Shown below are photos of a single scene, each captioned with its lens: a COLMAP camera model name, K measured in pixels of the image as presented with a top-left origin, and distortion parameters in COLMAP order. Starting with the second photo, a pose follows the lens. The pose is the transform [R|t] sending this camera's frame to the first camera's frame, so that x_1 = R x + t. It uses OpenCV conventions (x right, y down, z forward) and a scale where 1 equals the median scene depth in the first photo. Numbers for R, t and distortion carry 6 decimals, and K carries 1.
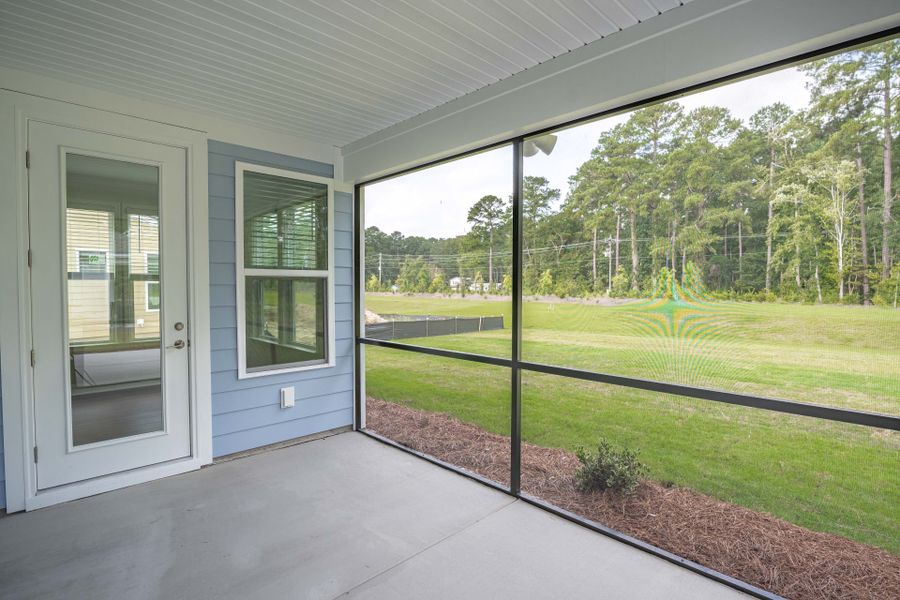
lens RADIAL K [[440.8, 0, 447.5], [0, 440.8, 300.8], [0, 0, 1]] dist [-0.016436, -0.000428]
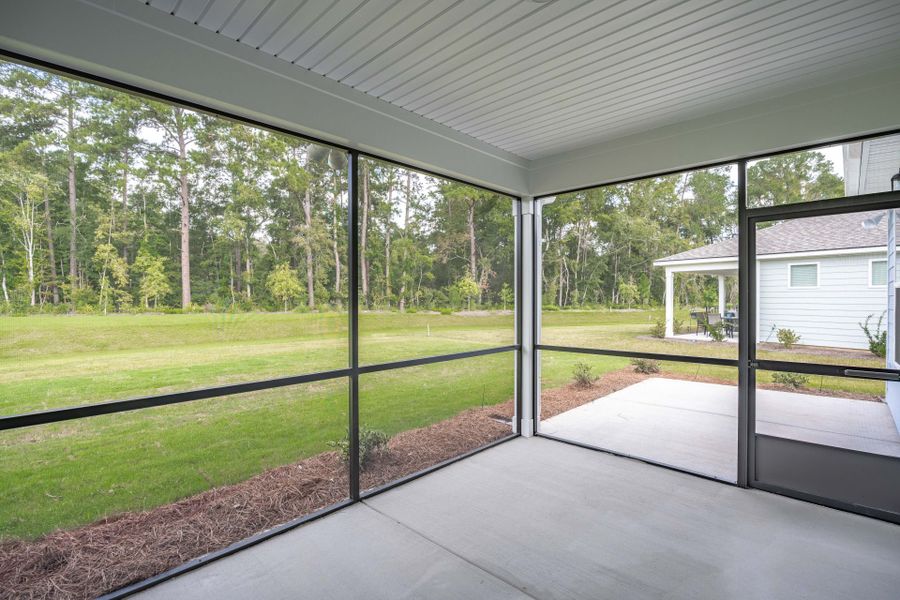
lens RADIAL K [[419.4, 0, 450.0], [0, 419.4, 300.0], [0, 0, 1]] dist [-0.011405, 0.000583]
pose [[-0.029631, -0.007641, 0.999532, -0.045497], [0.033255, 0.999410, 0.008626, -0.001116], [-0.999008, 0.033495, -0.029359, 0.044733]]
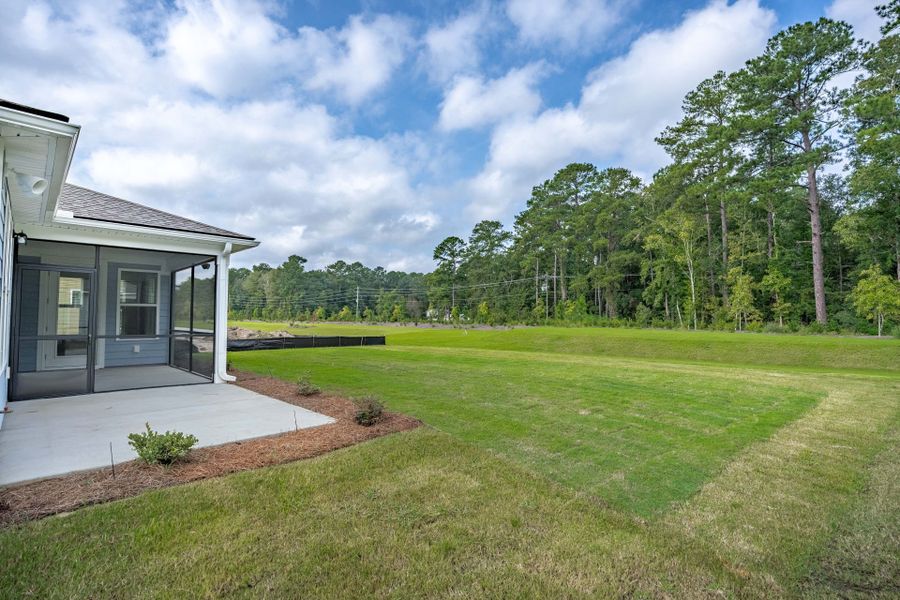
lens RADIAL K [[424.0, 0, 450.0], [0, 424.0, 300.0], [0, 0, 1]] dist [-0.011785, 0.000057]
pose [[0.999895, 0.001239, 0.014460, 0.115019], [-0.000162, 0.997238, -0.074266, 0.007615], [-0.014512, 0.074256, 0.997134, -0.124691]]
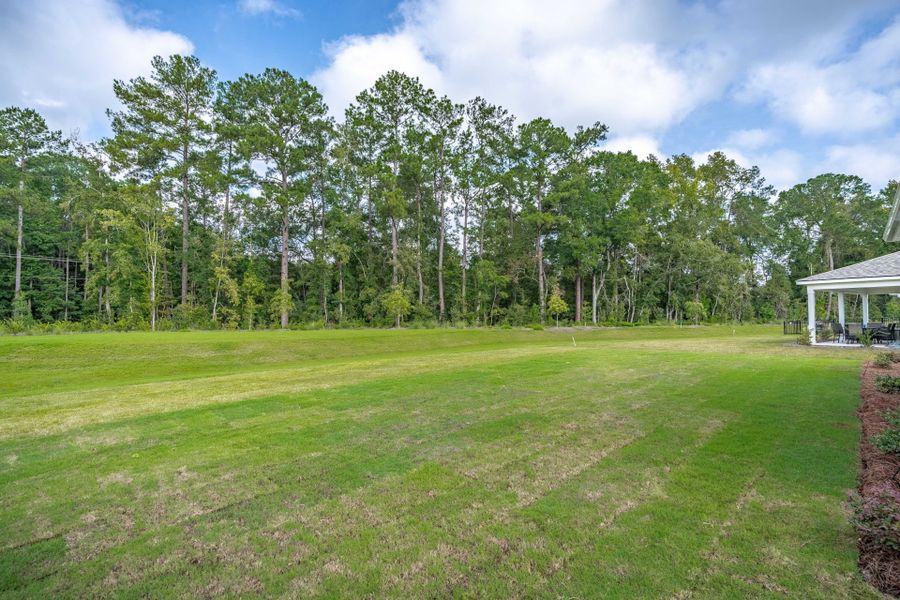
lens RADIAL K [[422.6, 0, 447.5], [0, 422.6, 303.8], [0, 0, 1]] dist [-0.003556, -0.001003]
pose [[-0.026563, 0.030057, 0.999195, -0.096829], [0.037728, 0.998866, -0.029044, -0.002452], [-0.998935, 0.036926, -0.027667, 0.186883]]
